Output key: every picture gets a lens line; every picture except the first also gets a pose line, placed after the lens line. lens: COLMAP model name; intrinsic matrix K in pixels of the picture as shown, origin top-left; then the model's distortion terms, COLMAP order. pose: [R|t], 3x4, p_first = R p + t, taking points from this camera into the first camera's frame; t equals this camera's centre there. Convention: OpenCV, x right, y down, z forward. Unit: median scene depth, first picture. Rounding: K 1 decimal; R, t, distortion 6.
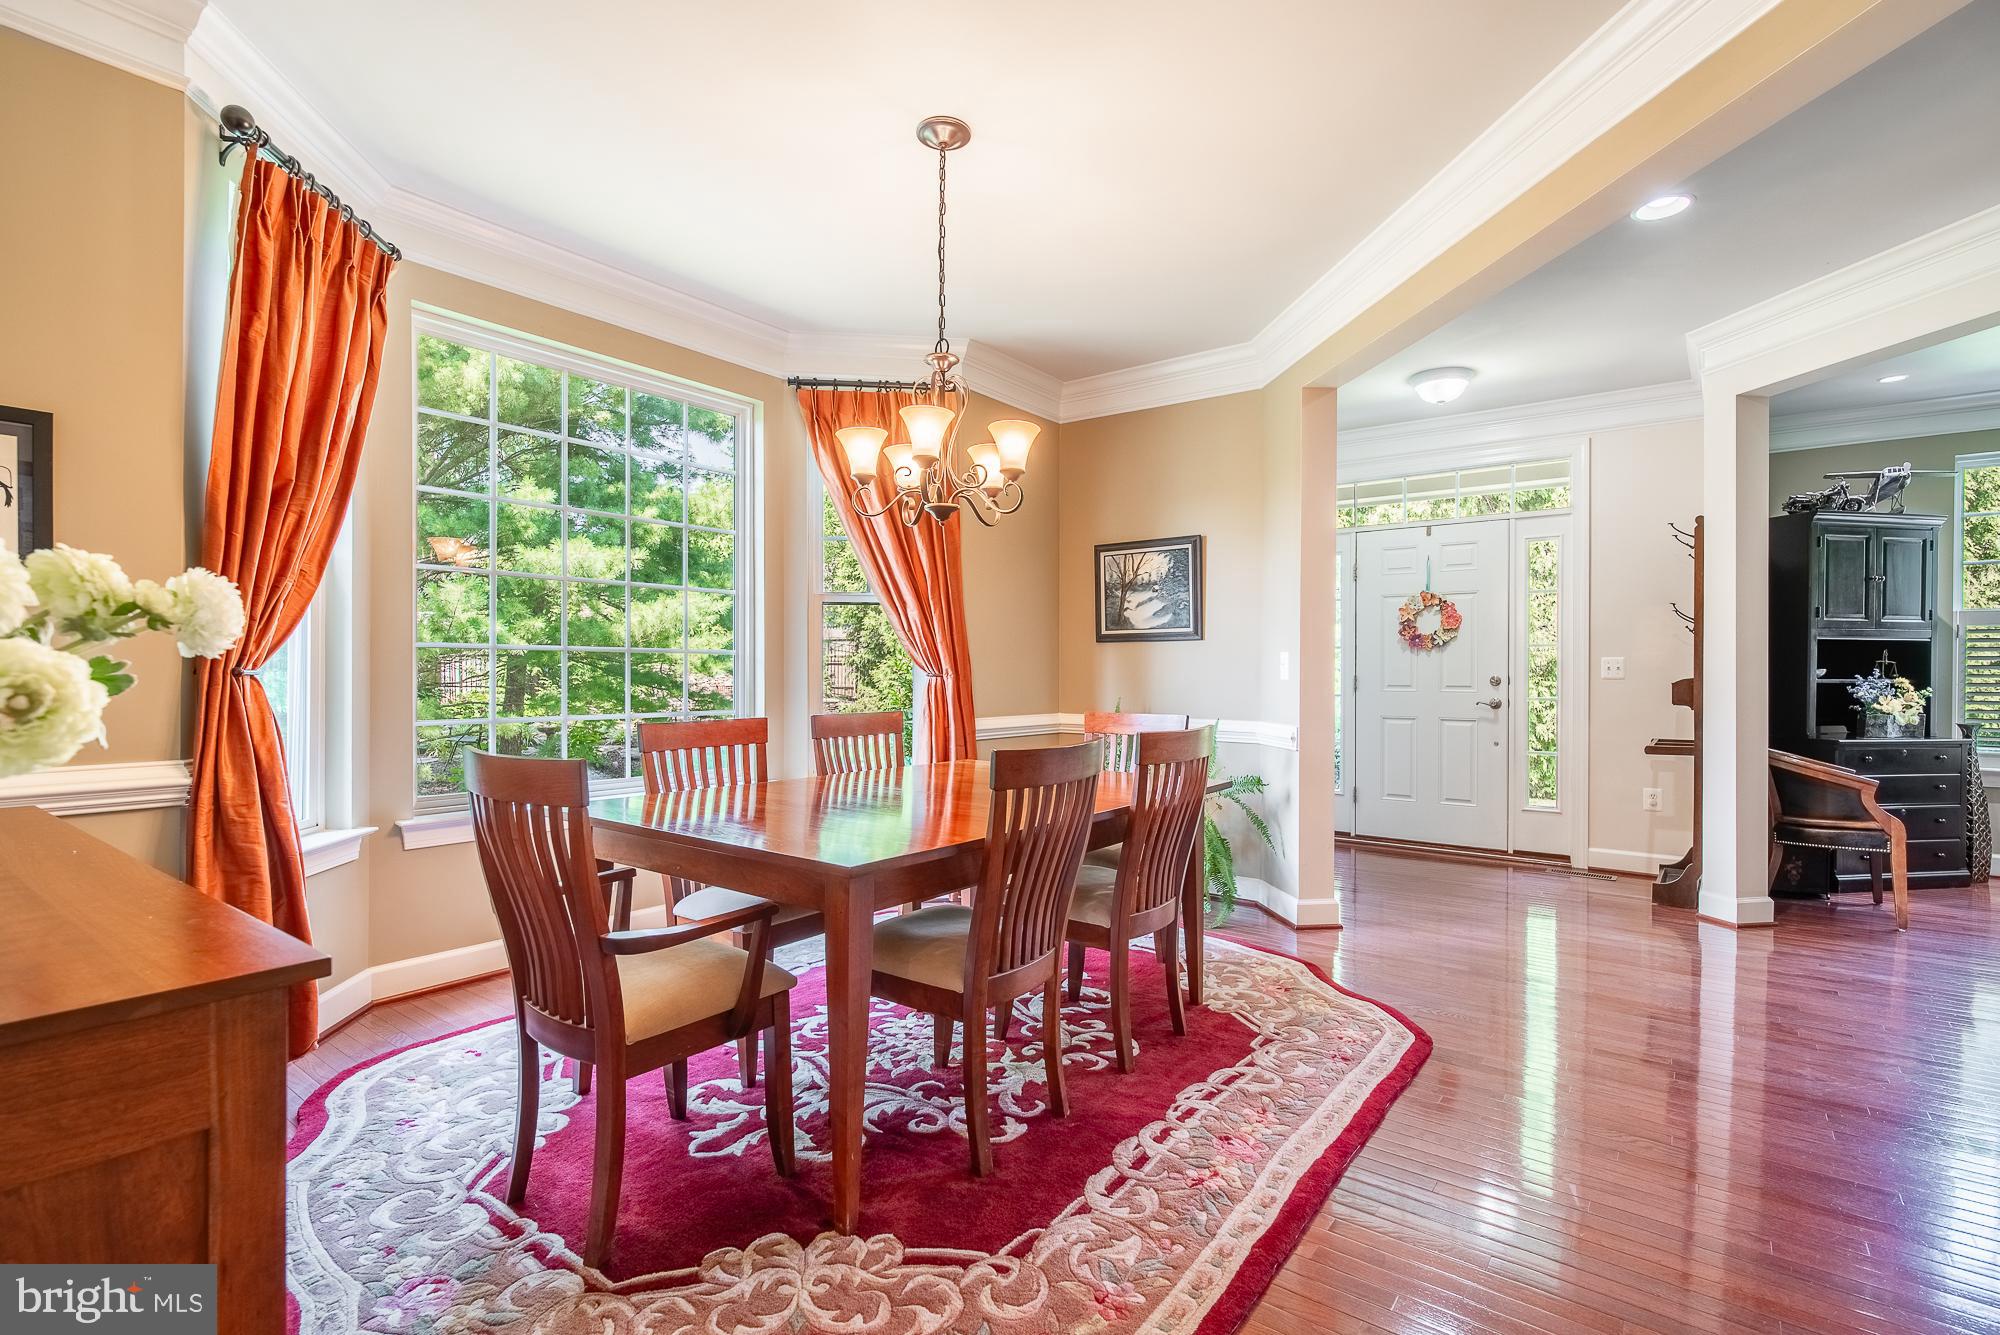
lens RADIAL K [[918.1, 0, 1009.1], [0, 918.1, 670.2], [0, 0, 1]] dist [-0.001656, -0.000368]
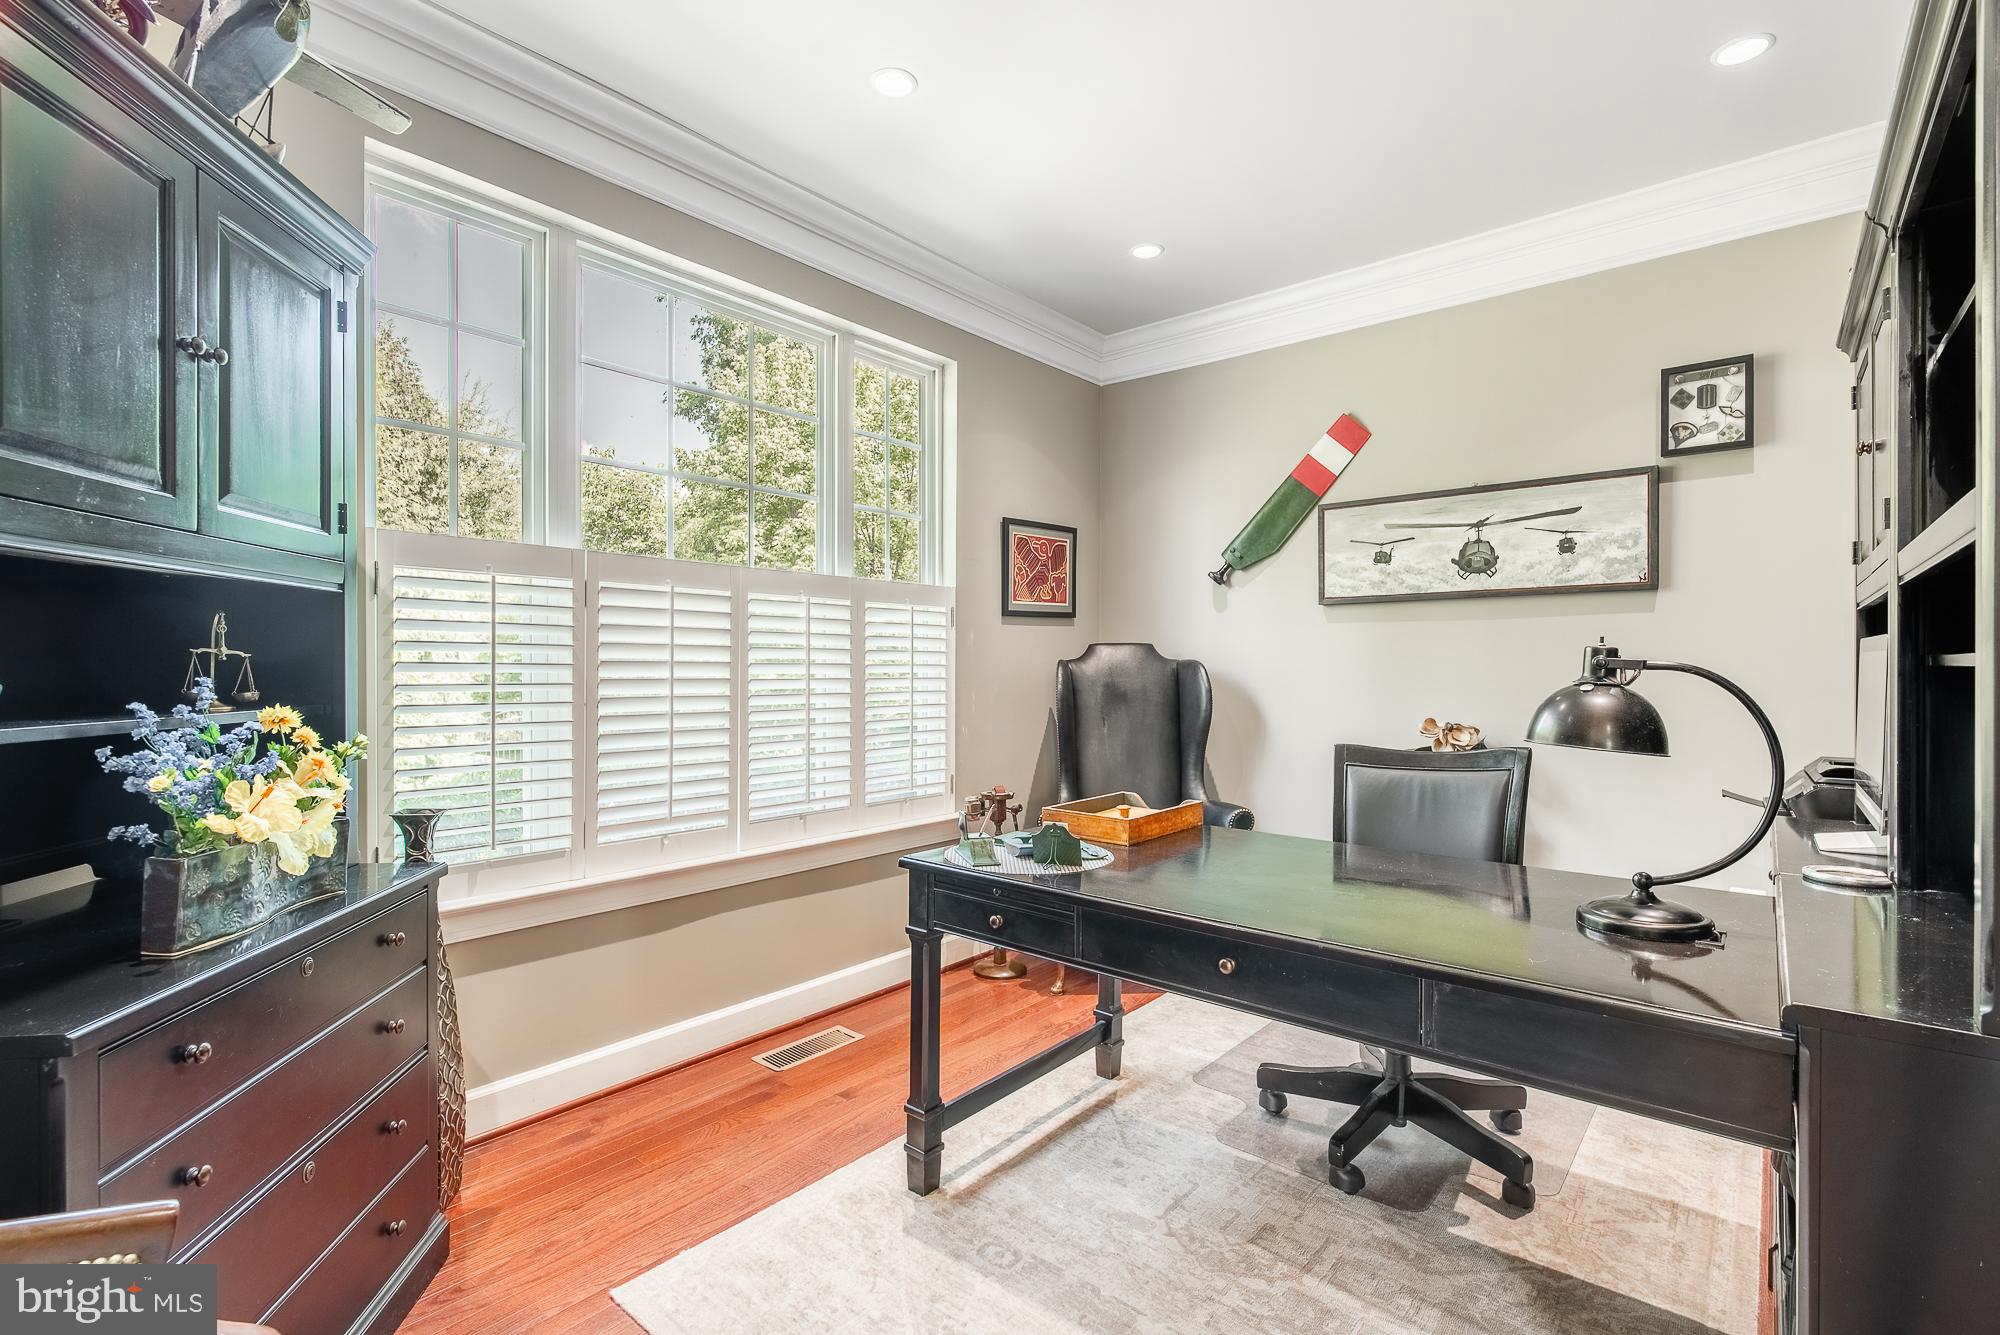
lens RADIAL K [[918.1, 0, 996.1], [0, 918.1, 668.8], [0, 0, 1]] dist [-0.001656, -0.000368]
pose [[0.035266, -0.010610, 0.999322, 0.684342], [0.001573, 0.999943, 0.010561, -0.006734], [-0.999377, 0.001199, 0.035280, 0.758196]]
